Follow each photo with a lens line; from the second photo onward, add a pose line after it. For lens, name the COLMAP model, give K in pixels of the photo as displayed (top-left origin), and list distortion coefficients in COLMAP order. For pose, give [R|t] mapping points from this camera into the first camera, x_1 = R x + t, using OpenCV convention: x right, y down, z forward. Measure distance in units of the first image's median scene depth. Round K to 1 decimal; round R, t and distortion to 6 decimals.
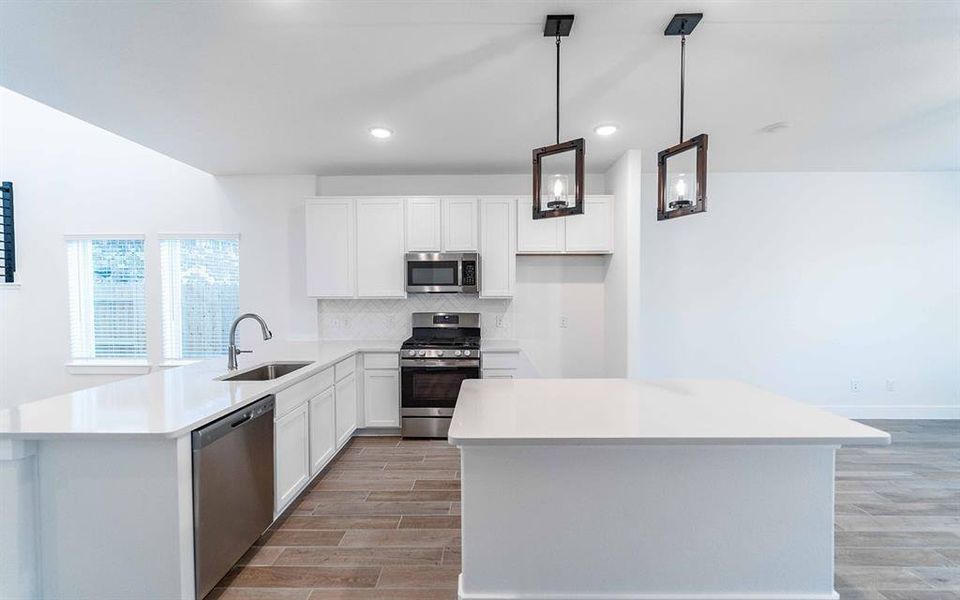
lens RADIAL K [[388.2, 0, 479.9], [0, 388.2, 300.9], [0, 0, 1]] dist [0.001033, -0.001864]
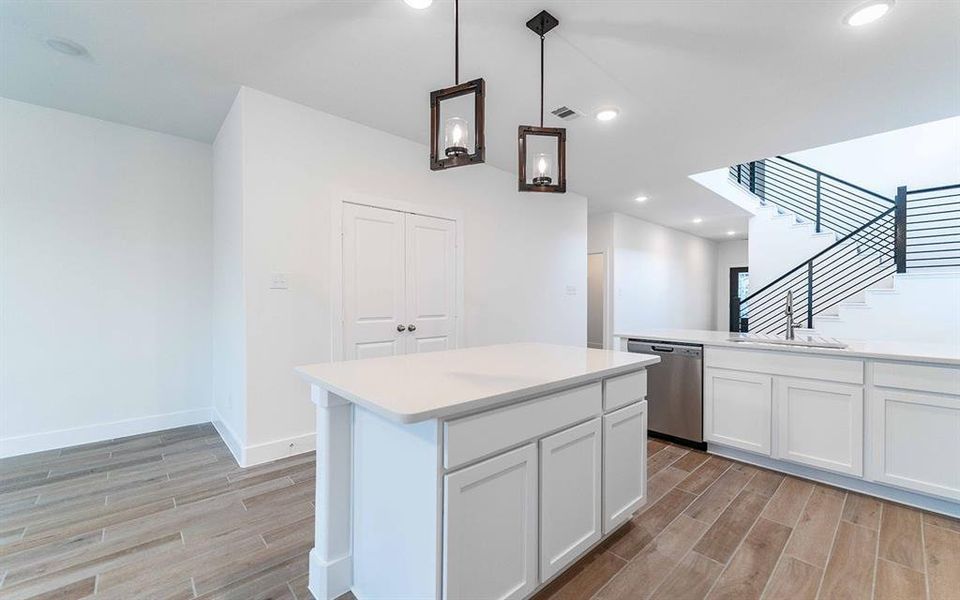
lens RADIAL K [[388.2, 0, 481.2], [0, 388.2, 302.2], [0, 0, 1]] dist [0.001033, -0.001864]
pose [[-0.729739, 0.006262, -0.683697, 0.536831], [-0.015378, 0.999555, 0.025569, 0.036713], [0.683553, 0.029172, -0.729318, 0.835718]]
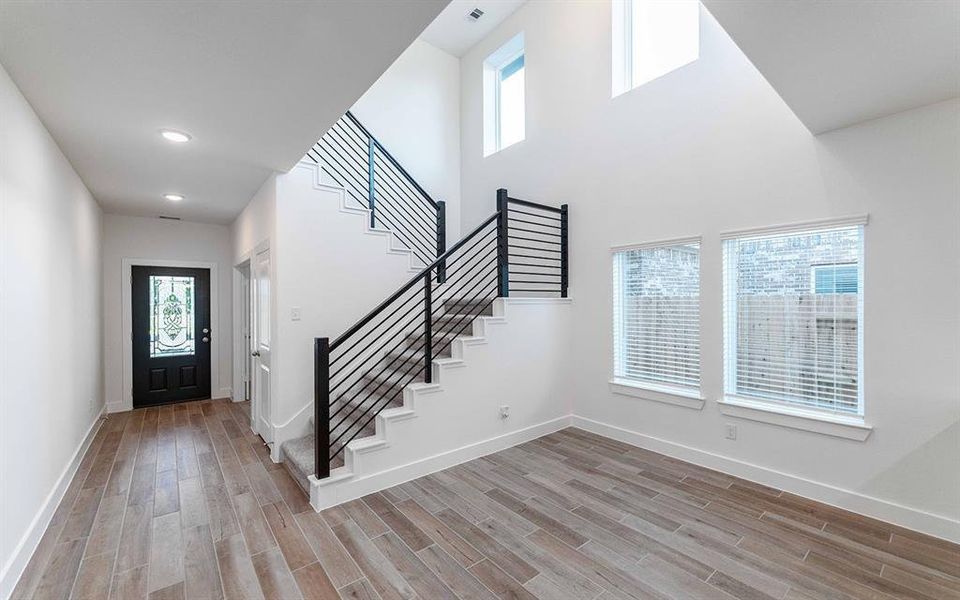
lens RADIAL K [[388.2, 0, 483.6], [0, 388.2, 303.0], [0, 0, 1]] dist [0.001033, -0.001864]
pose [[0.644161, 0.001685, -0.764888, -0.585420], [-0.013440, 0.999868, -0.009116, -0.021094], [0.764772, 0.016152, 0.644099, 0.144154]]
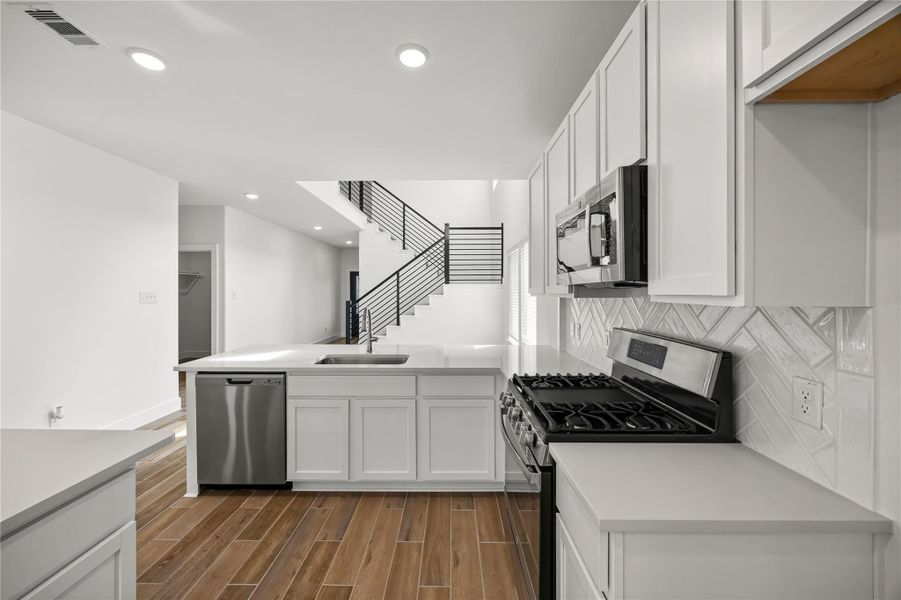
lens RADIAL K [[348.8, 0, 451.0], [0, 348.8, 292.9], [0, 0, 1]] dist [-0.003124, 0.000638]
pose [[0.003825, 0.003531, -0.999986, 0.296603], [-0.022061, 0.999751, 0.003446, -0.011473], [0.999749, 0.022048, 0.003902, 0.860095]]
